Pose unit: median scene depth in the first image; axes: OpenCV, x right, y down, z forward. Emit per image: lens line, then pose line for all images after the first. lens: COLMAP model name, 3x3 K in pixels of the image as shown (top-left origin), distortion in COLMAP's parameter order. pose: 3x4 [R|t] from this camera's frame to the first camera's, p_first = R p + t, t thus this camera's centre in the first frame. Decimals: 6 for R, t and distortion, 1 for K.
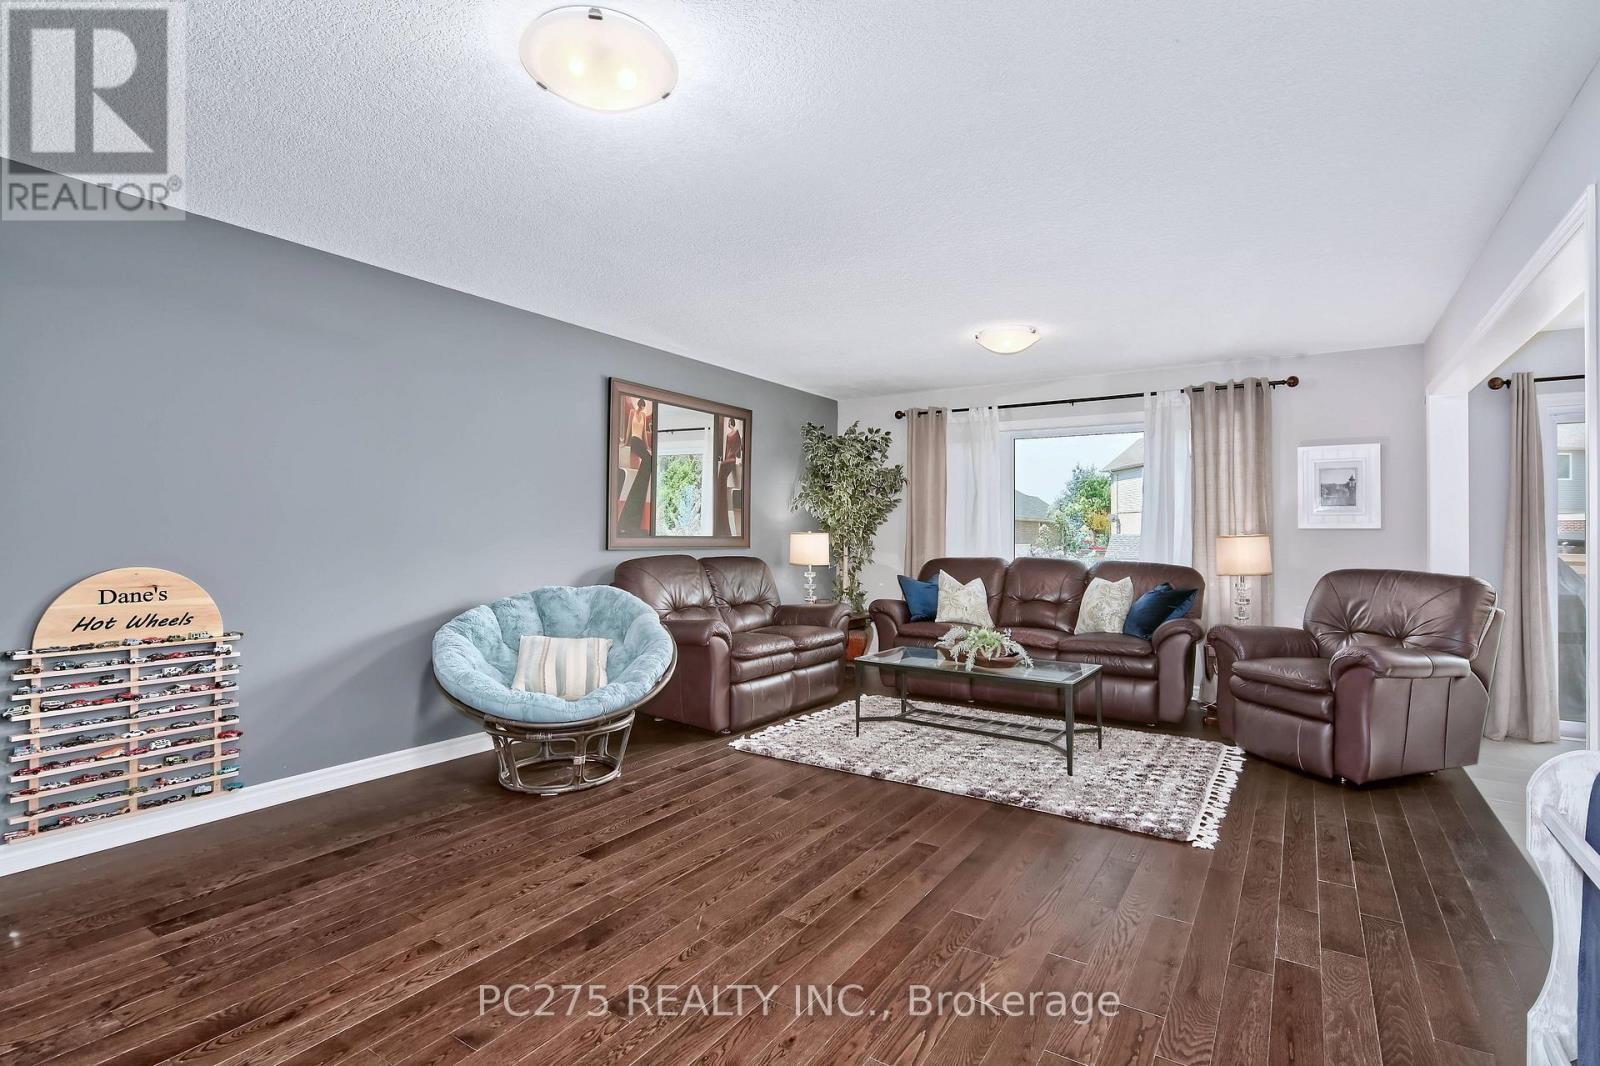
lens RADIAL K [[768.5, 0, 809.9], [0, 768.5, 530.9], [0, 0, 1]] dist [0.003715, 0.002059]
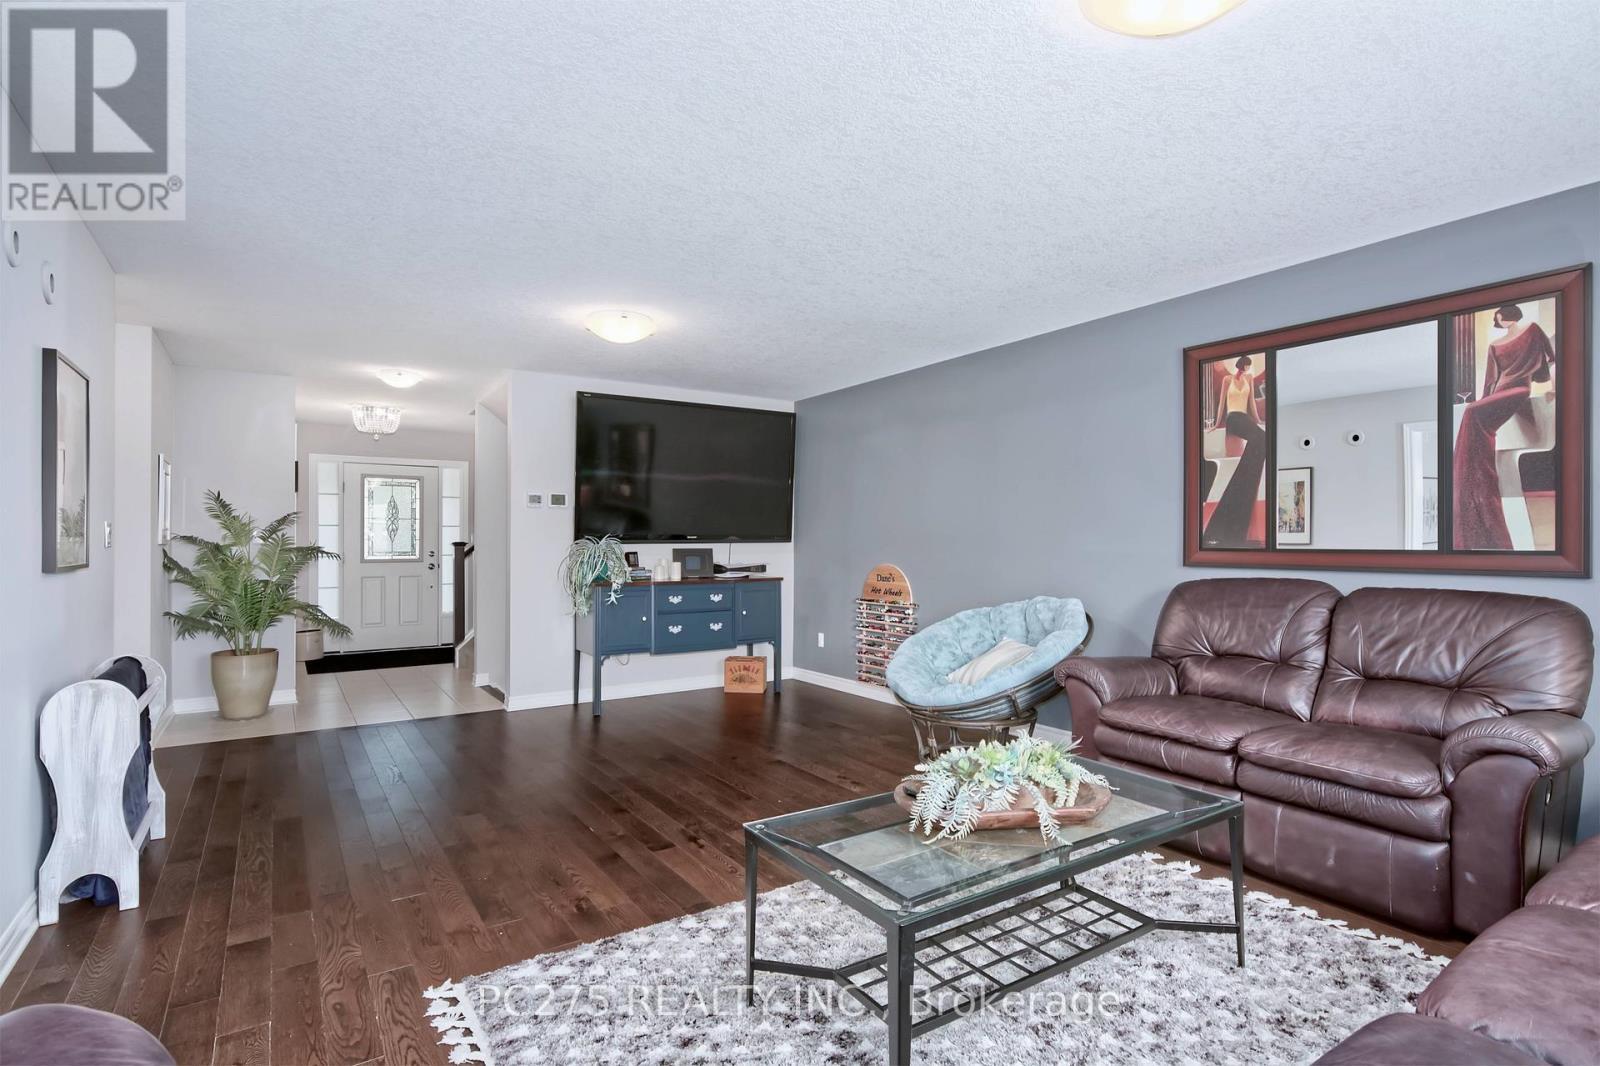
lens RADIAL K [[768.5, 0, 814.5], [0, 768.5, 539.3], [0, 0, 1]] dist [0.003715, 0.002059]
pose [[-0.371729, -0.018019, -0.928166, 0.577334], [-0.003112, 0.999830, -0.018164, 0.011400], [0.928336, -0.003863, -0.371722, 0.878810]]
